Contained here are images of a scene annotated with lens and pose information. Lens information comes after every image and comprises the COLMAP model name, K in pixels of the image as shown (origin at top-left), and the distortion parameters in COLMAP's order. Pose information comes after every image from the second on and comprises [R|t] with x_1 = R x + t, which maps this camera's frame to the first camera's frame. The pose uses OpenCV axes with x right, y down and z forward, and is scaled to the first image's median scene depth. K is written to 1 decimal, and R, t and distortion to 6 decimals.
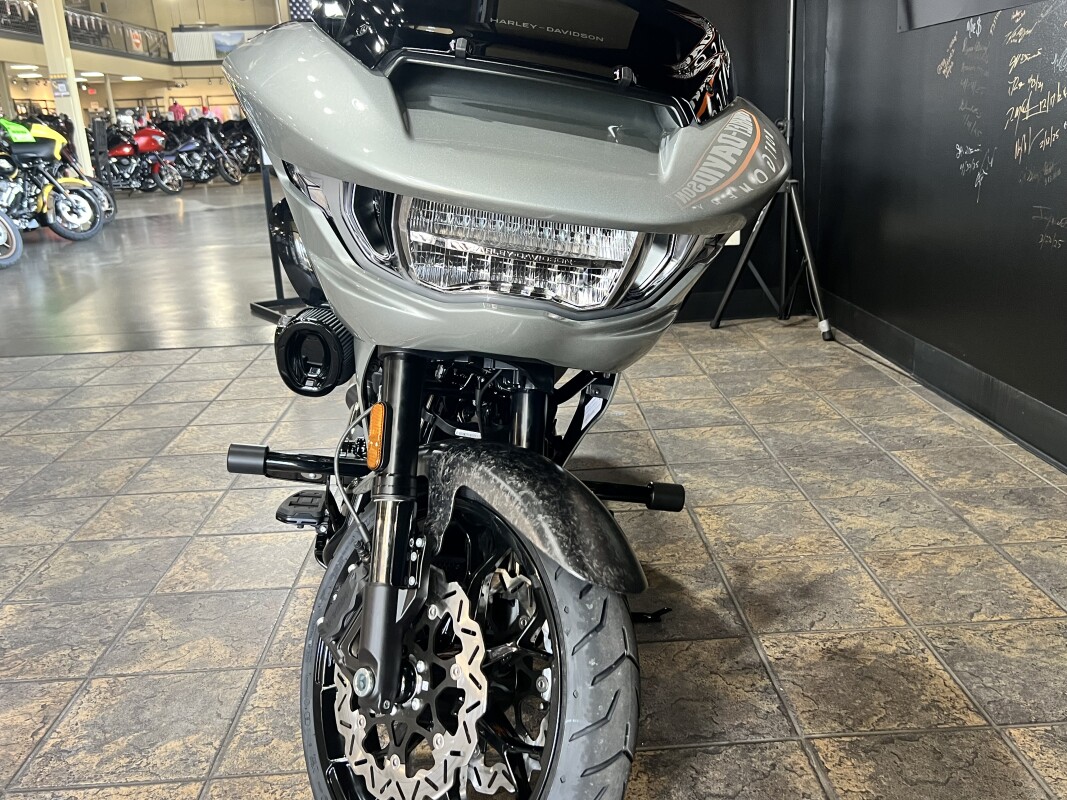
lens RADIAL K [[943.4, 0, 552.5], [0, 943.4, 398.7], [0, 0, 1]] dist [0.005026, 0.009235]
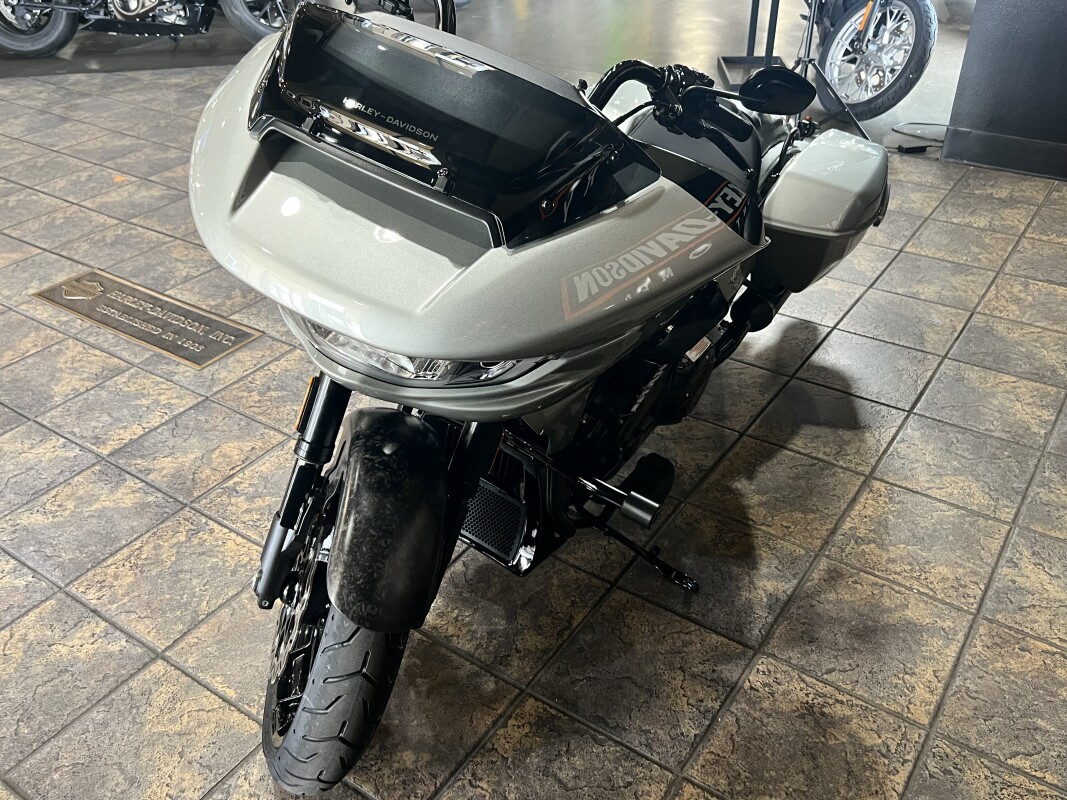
lens RADIAL K [[943.4, 0, 552.5], [0, 943.4, 398.7], [0, 0, 1]] dist [0.005026, 0.009235]
pose [[0.801103, 0.362381, -0.476355, 0.401418], [-0.194490, 0.910299, 0.365417, -0.298267], [0.566046, -0.200090, 0.799723, 0.141965]]
